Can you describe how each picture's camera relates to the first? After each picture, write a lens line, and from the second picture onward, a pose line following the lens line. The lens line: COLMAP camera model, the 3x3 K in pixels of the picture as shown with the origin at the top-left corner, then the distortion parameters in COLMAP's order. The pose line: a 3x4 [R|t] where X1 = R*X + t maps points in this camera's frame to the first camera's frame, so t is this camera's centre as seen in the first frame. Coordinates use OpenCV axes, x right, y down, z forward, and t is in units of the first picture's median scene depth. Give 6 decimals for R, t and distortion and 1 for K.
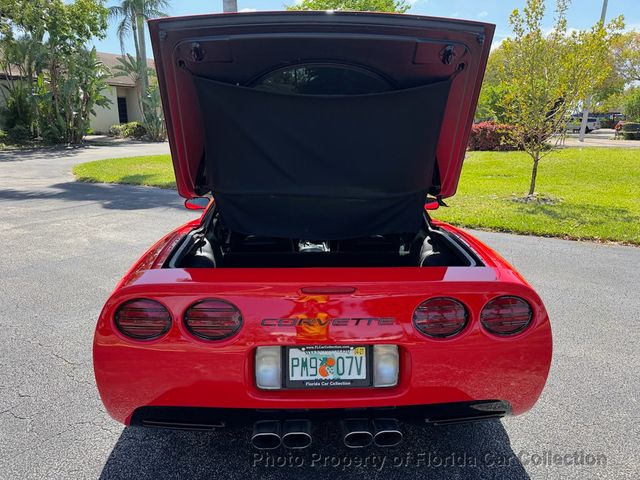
lens RADIAL K [[455.5, 0, 321.1], [0, 455.5, 229.3], [0, 0, 1]] dist [0.023698, -0.045983]
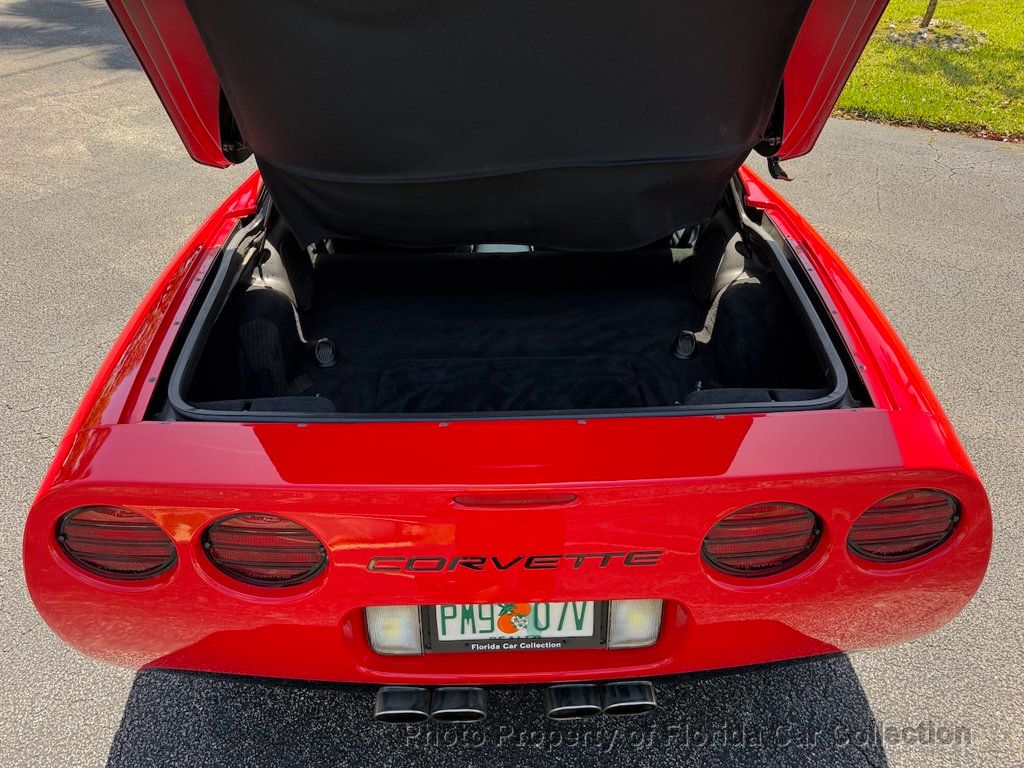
lens RADIAL K [[765.0, 0, 510.5], [0, 765.0, 431.0], [0, 0, 1]] dist [-0.004954, -0.005035]
pose [[0.999878, 0.001723, -0.015515, 0.021320], [0.004710, 0.914259, 0.405103, -0.211417], [0.014883, -0.405127, 0.914139, 0.331050]]
